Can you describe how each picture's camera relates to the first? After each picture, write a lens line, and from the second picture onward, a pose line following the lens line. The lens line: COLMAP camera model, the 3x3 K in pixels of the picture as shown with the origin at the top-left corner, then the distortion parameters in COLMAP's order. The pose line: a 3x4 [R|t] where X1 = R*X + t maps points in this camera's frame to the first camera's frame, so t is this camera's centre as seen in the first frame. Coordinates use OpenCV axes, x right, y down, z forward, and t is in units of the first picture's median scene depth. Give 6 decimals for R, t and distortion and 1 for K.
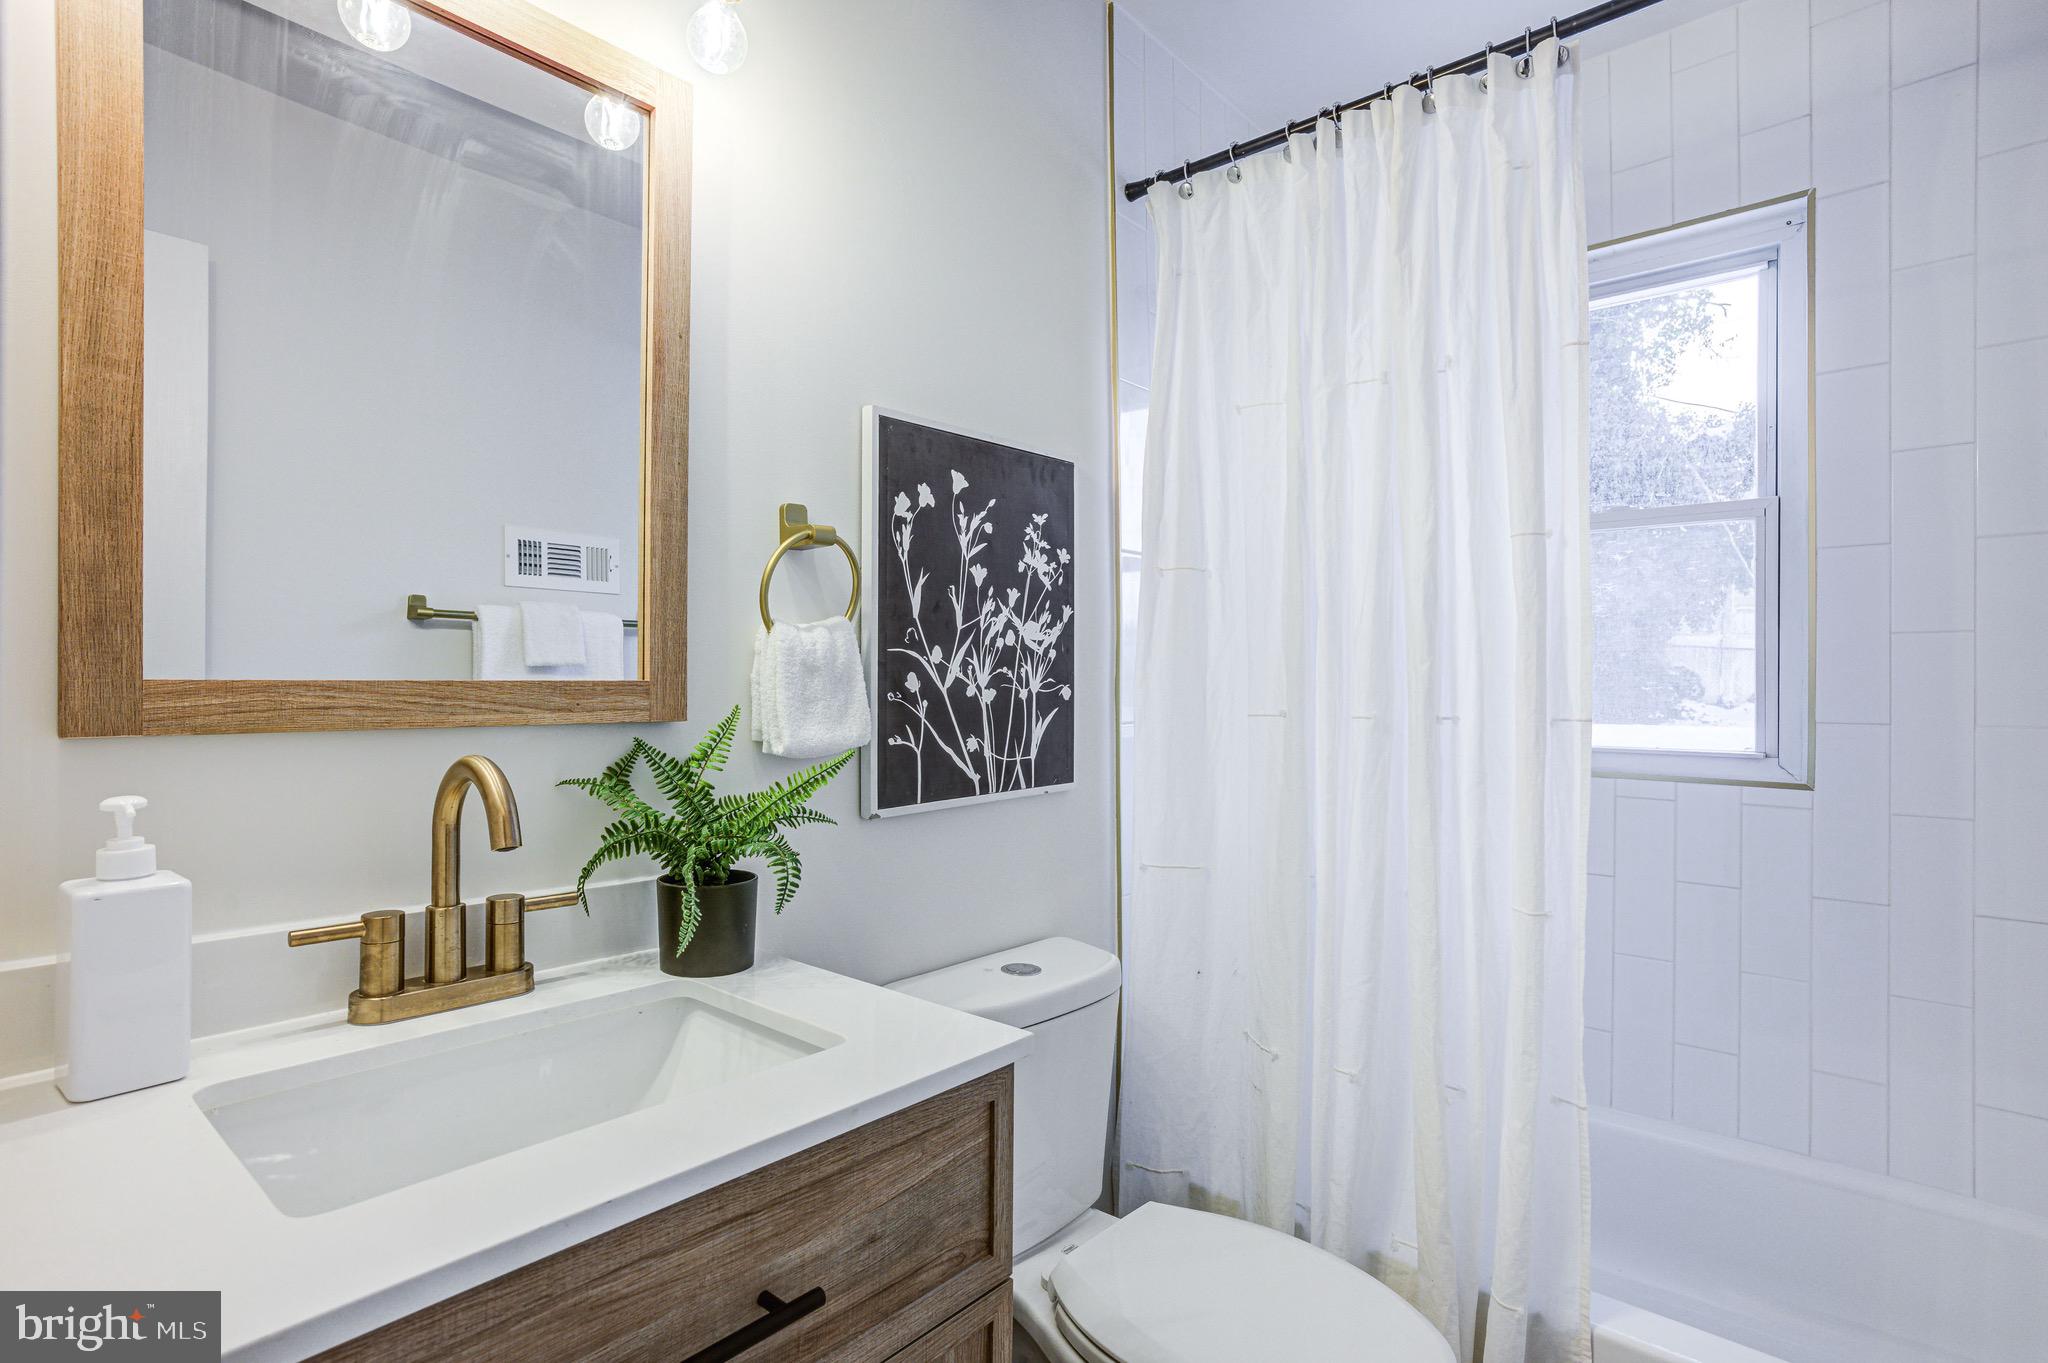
lens RADIAL K [[984.4, 0, 1020.4], [0, 984.4, 677.7], [0, 0, 1]] dist [-0.060549, 0.029914]
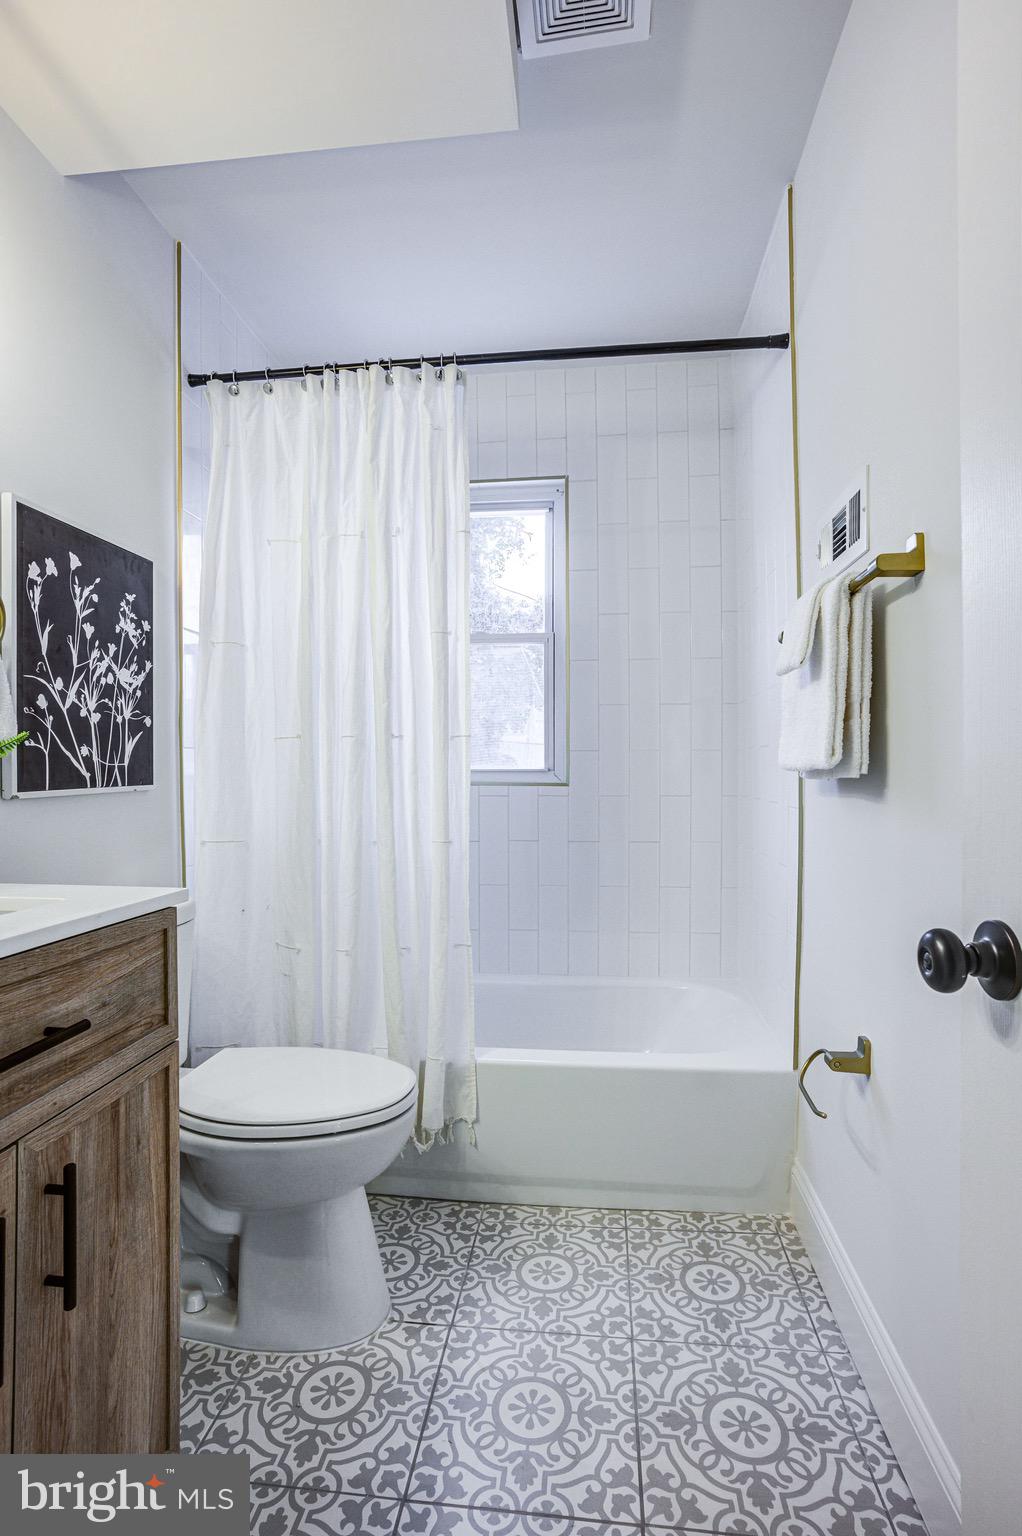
lens RADIAL K [[738.3, 0, 505.2], [0, 738.3, 772.0], [0, 0, 1]] dist [-0.060549, 0.029914]
pose [[0.825771, -0.008689, 0.563939, -0.138006], [0.004177, 0.999948, 0.009290, 0.090929], [-0.563991, -0.005316, 0.825764, -0.187117]]
